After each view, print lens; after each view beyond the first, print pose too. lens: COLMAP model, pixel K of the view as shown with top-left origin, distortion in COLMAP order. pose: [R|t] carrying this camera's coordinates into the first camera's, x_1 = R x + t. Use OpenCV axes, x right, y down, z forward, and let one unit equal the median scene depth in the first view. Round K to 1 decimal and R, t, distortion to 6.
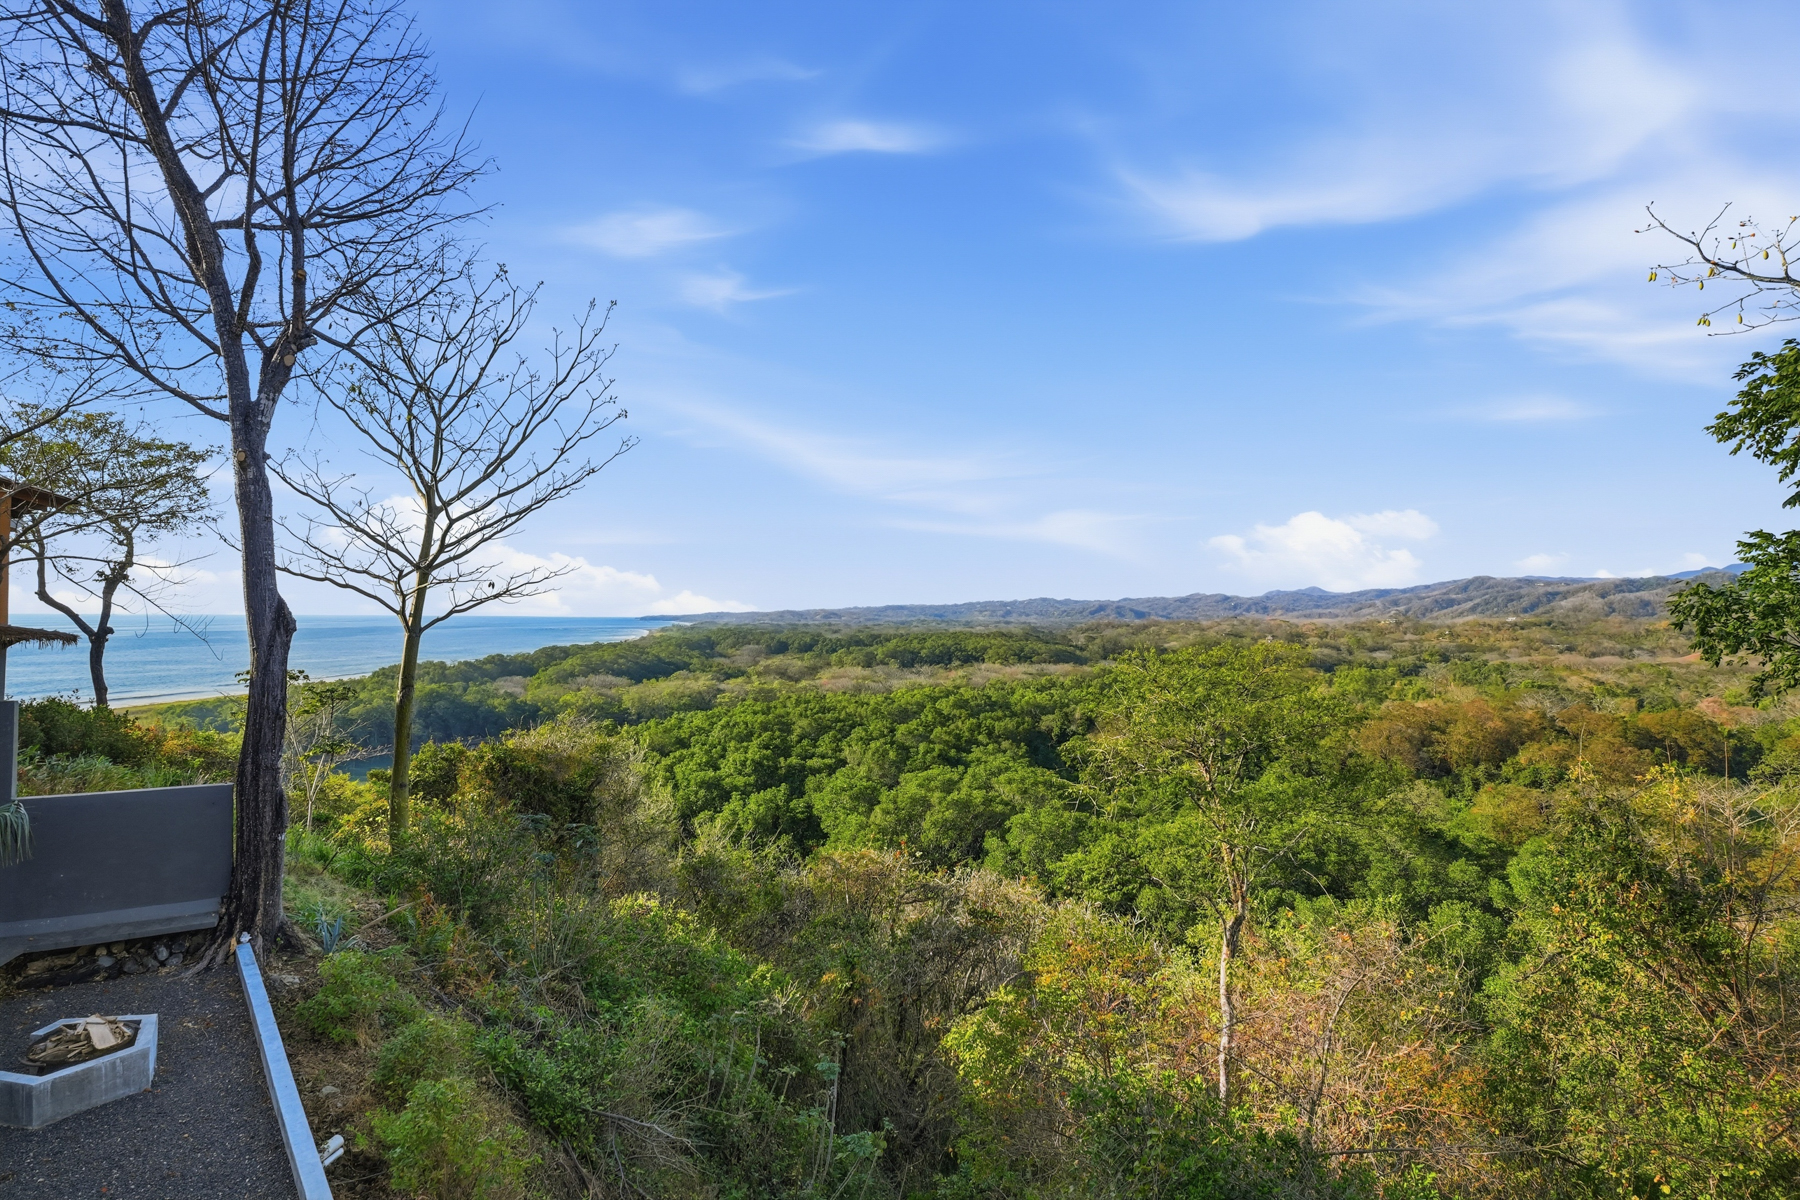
lens RADIAL K [[879.0, 0, 903.4], [0, 879.0, 592.1], [0, 0, 1]] dist [-0.036124, 0.003937]
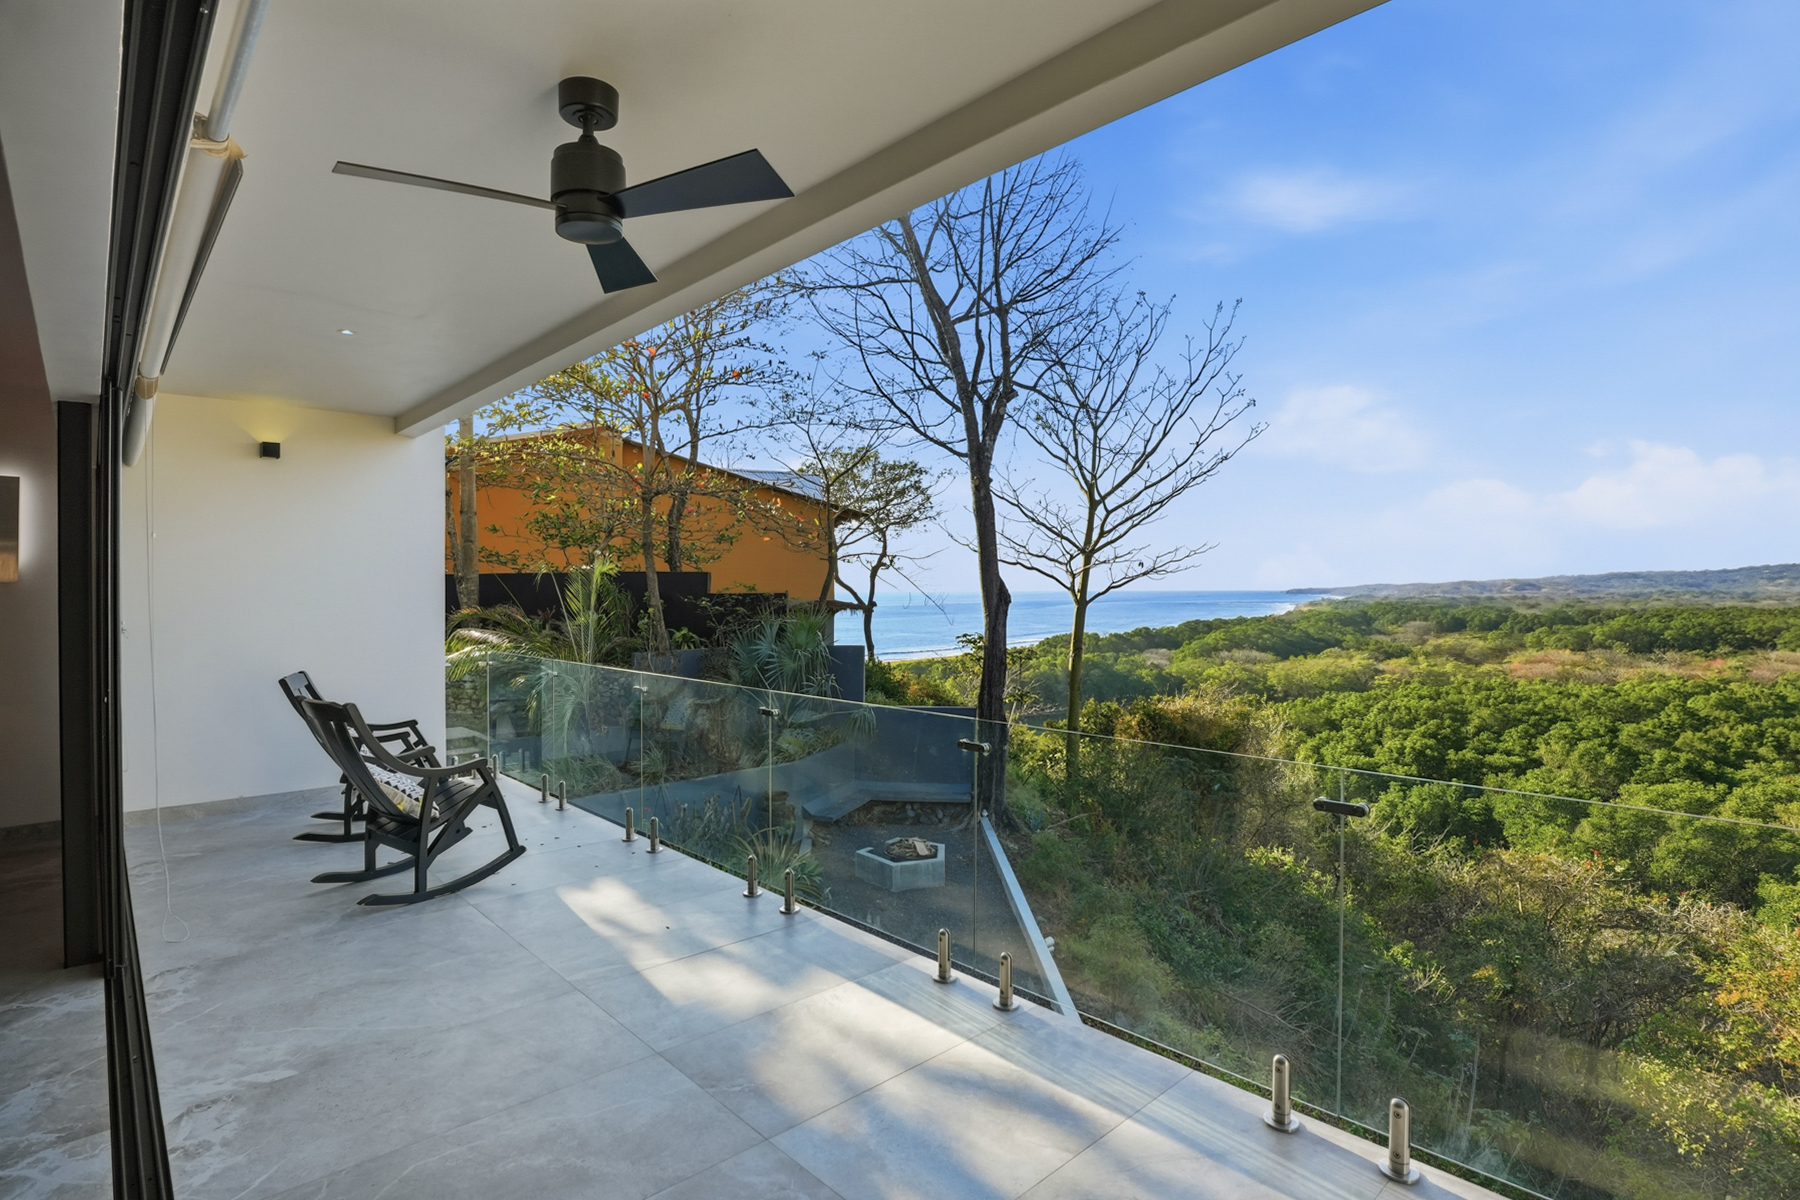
lens RADIAL K [[879.0, 0, 903.4], [0, 879.0, 592.1], [0, 0, 1]] dist [-0.036124, 0.003937]
pose [[0.762769, -0.007498, -0.646627, 0.043699], [0.026734, 0.999444, 0.019947, -0.002531], [0.646118, -0.032502, 0.762545, -0.101159]]
